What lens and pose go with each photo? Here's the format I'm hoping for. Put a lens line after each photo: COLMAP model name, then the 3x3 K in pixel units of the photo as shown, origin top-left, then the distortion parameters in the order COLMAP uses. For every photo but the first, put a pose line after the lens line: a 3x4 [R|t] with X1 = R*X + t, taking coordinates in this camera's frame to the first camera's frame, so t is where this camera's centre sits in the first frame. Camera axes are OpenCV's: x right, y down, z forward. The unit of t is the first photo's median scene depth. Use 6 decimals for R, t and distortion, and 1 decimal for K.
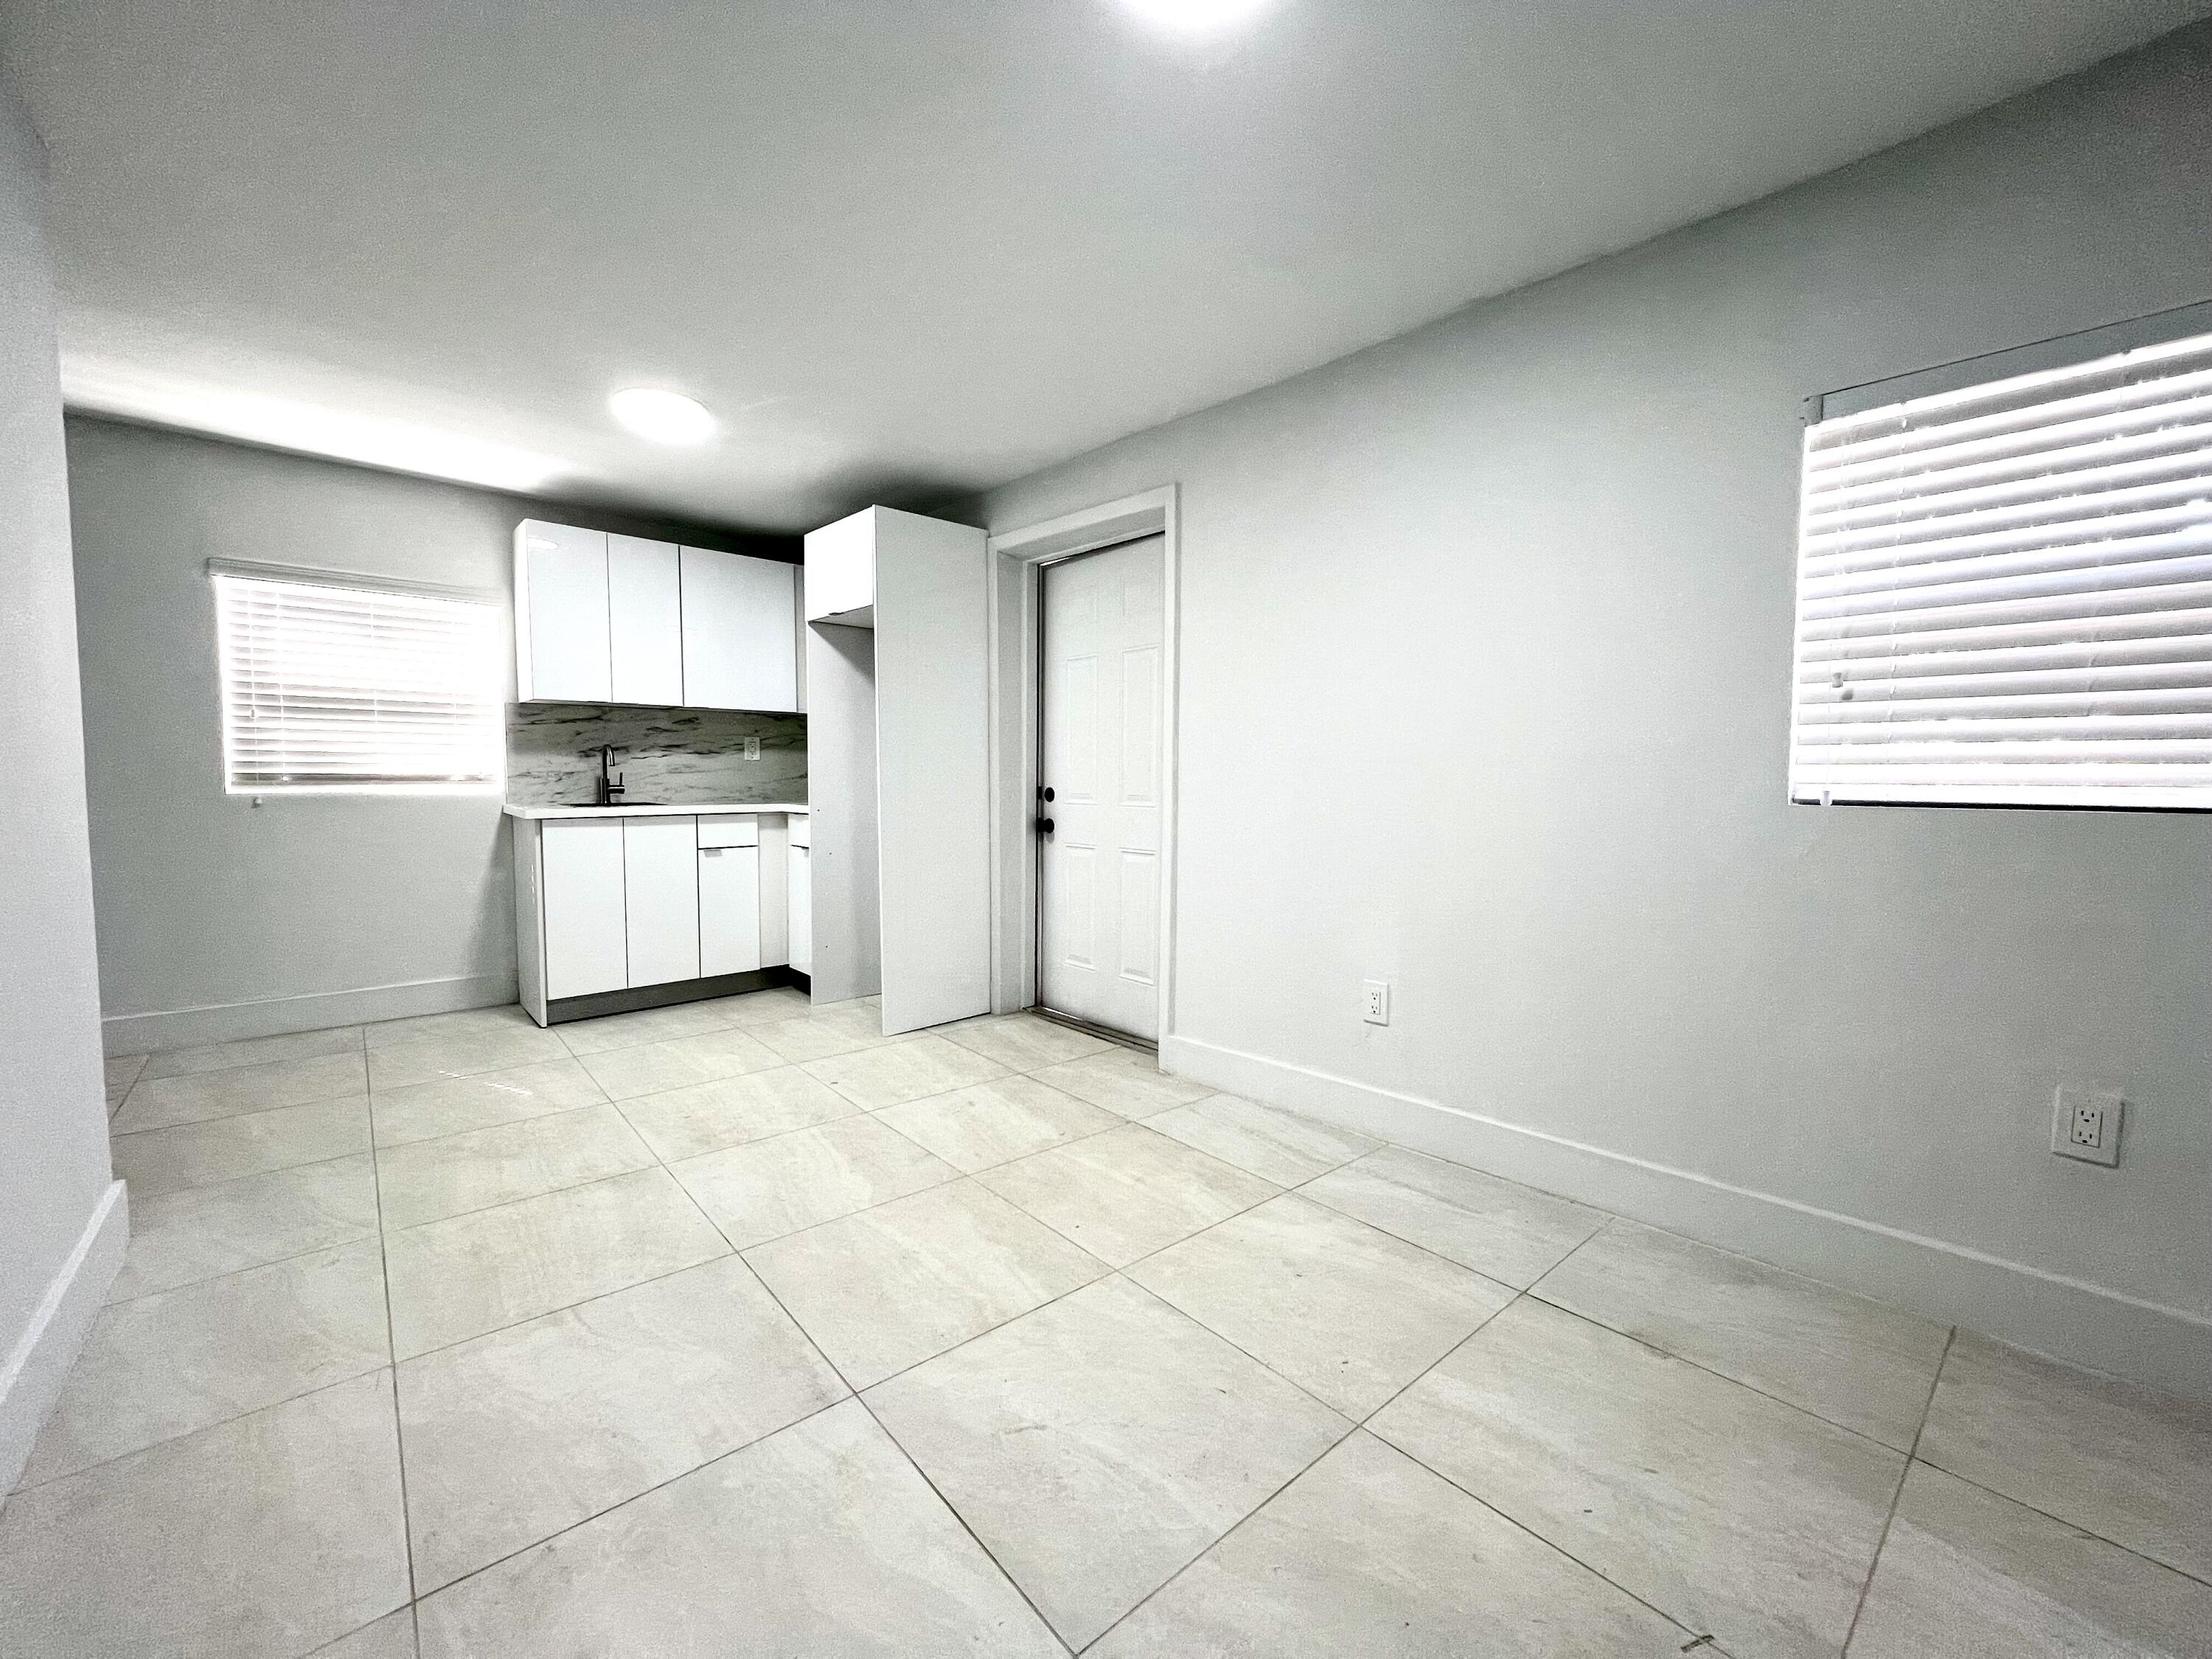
lens RADIAL K [[891.9, 0, 1095.8], [0, 891.9, 821.8], [0, 0, 1]] dist [-0.007215, -0.000124]
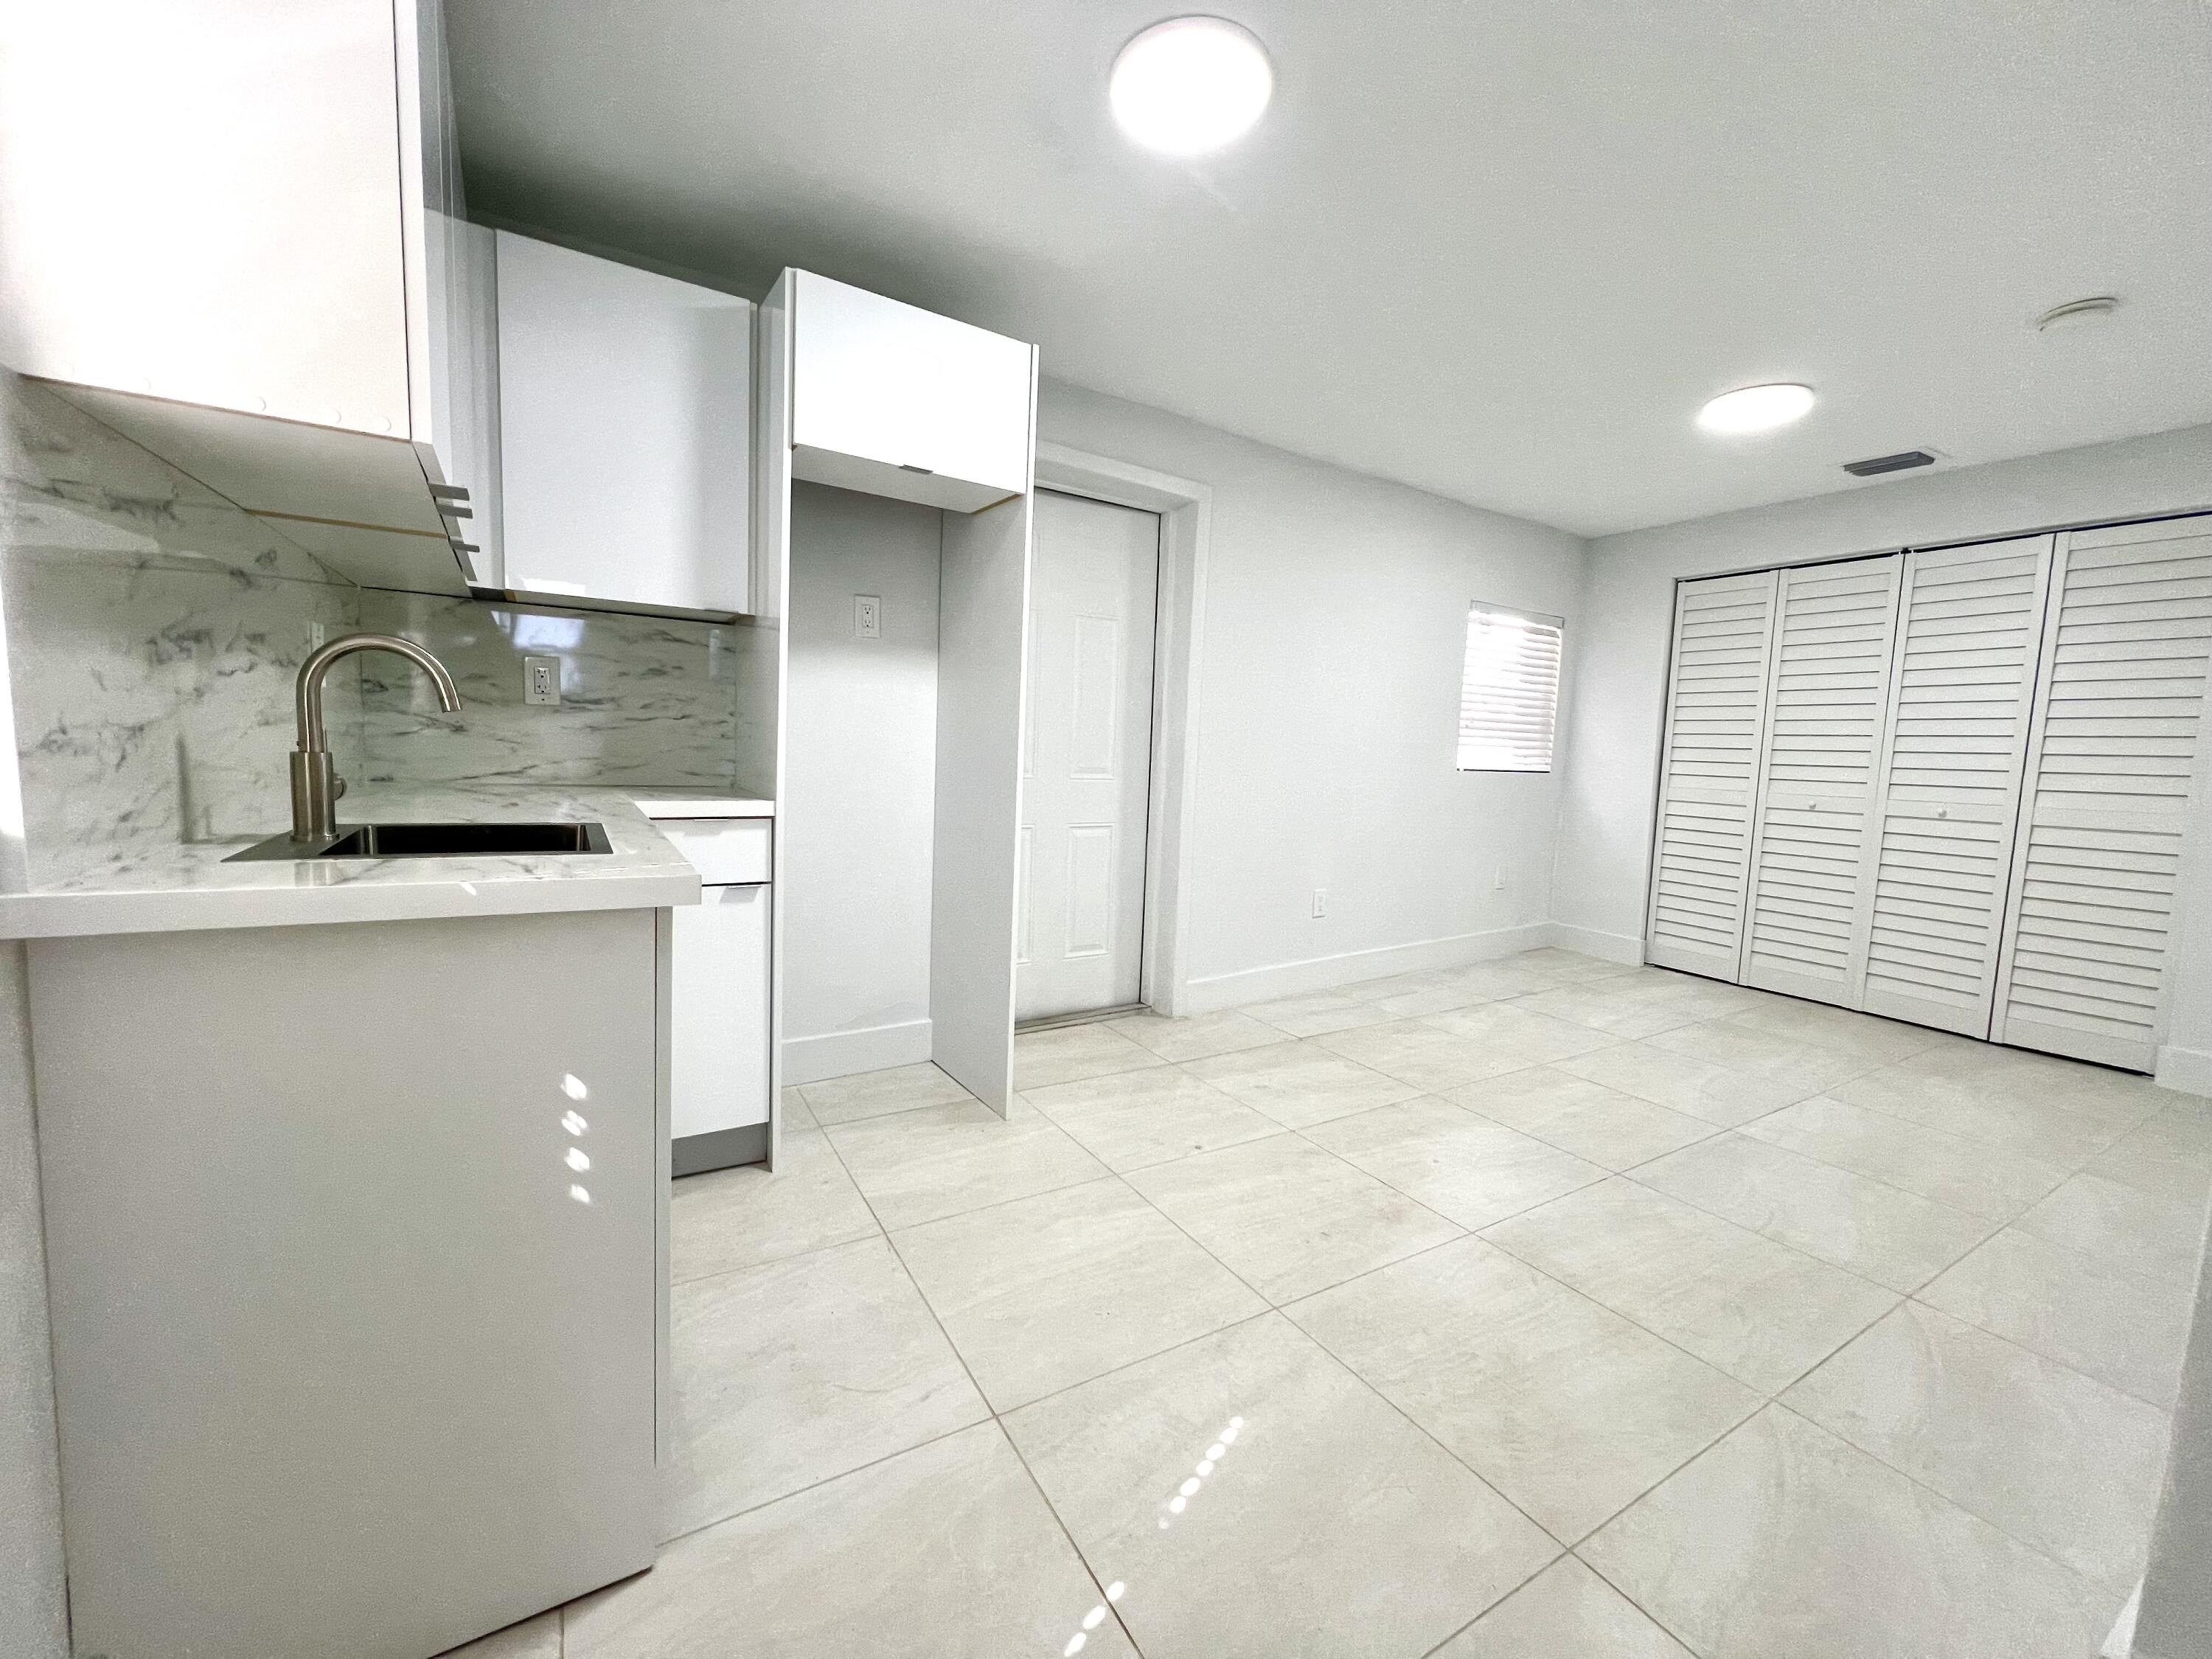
lens RADIAL K [[891.9, 0, 1098.7], [0, 891.9, 830.9], [0, 0, 1]] dist [-0.007215, -0.000124]
pose [[0.166310, -0.098134, 0.981178, -1.147686], [0.015198, 0.995173, 0.096957, -0.069358], [-0.985956, -0.001213, 0.166998, 1.039125]]
